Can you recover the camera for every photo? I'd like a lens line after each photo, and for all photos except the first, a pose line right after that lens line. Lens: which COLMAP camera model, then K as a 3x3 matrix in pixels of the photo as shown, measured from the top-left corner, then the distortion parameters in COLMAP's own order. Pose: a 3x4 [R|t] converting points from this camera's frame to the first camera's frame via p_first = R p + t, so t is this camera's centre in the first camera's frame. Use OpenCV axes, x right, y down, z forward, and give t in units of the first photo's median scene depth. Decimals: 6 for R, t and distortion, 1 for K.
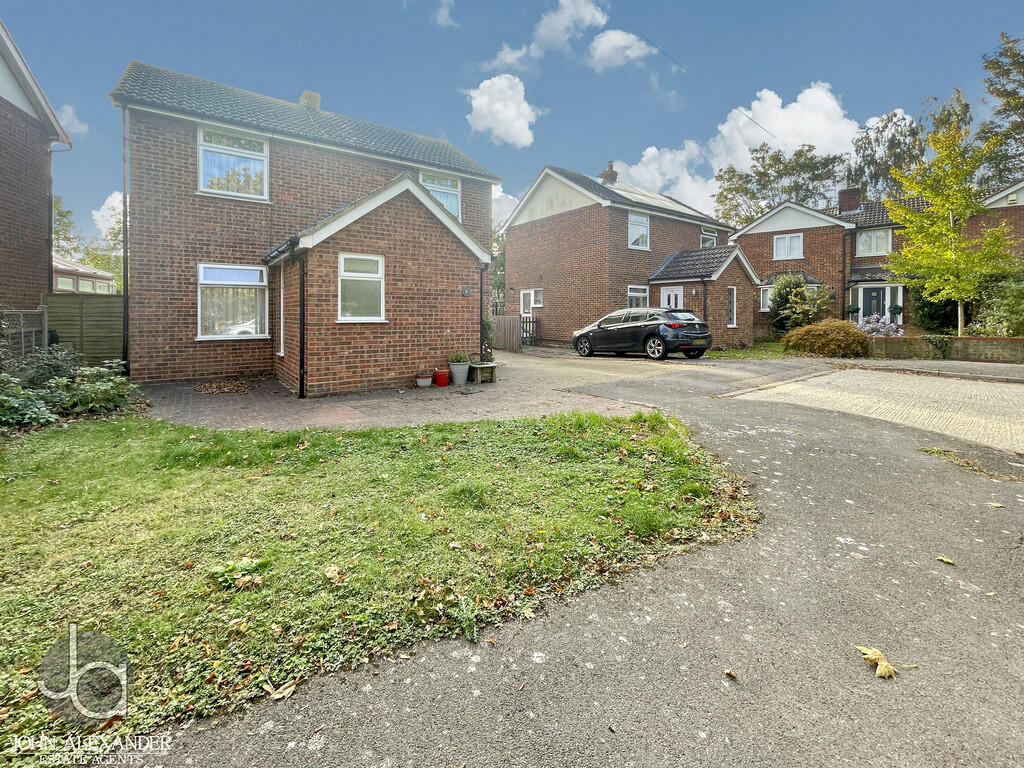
lens RADIAL K [[448.1, 0, 505.8], [0, 448.1, 323.4], [0, 0, 1]] dist [-0.001388, -0.000078]
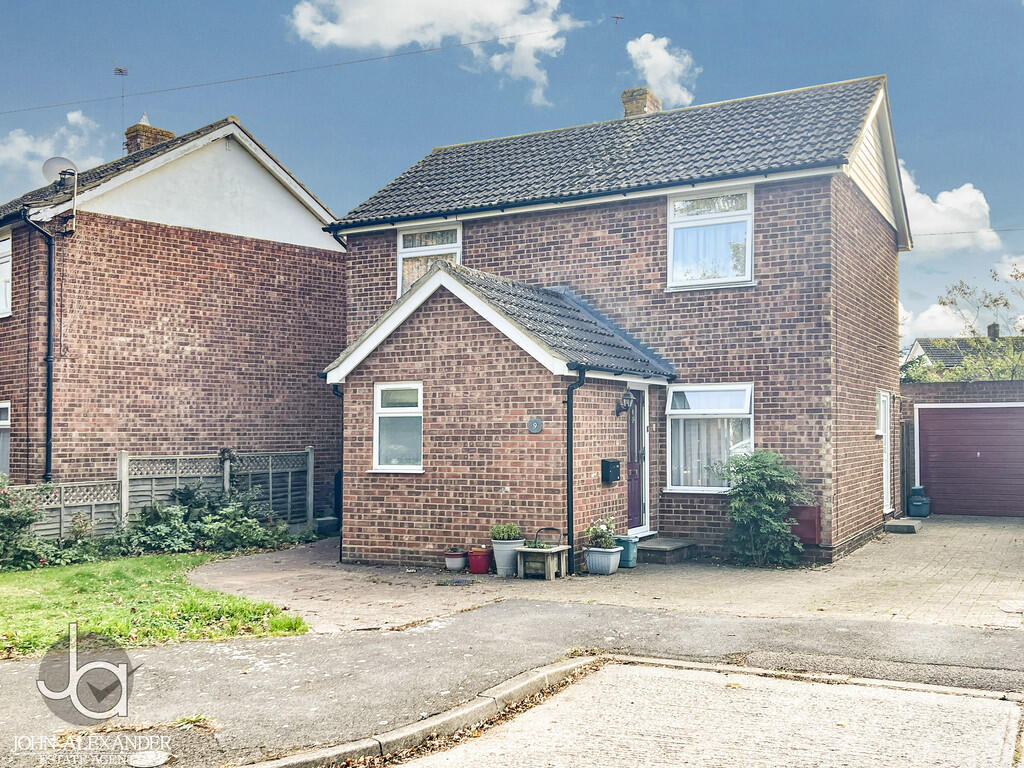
lens RADIAL K [[1061.8, 0, 512.5], [0, 1061.8, 384.5], [0, 0, 1]] dist [0.005151, 0.000000]
pose [[0.432738, -0.046495, -0.900320, 1.331144], [-0.007780, 0.998439, -0.055302, -0.050844], [0.901486, 0.030936, 0.431701, 0.380903]]
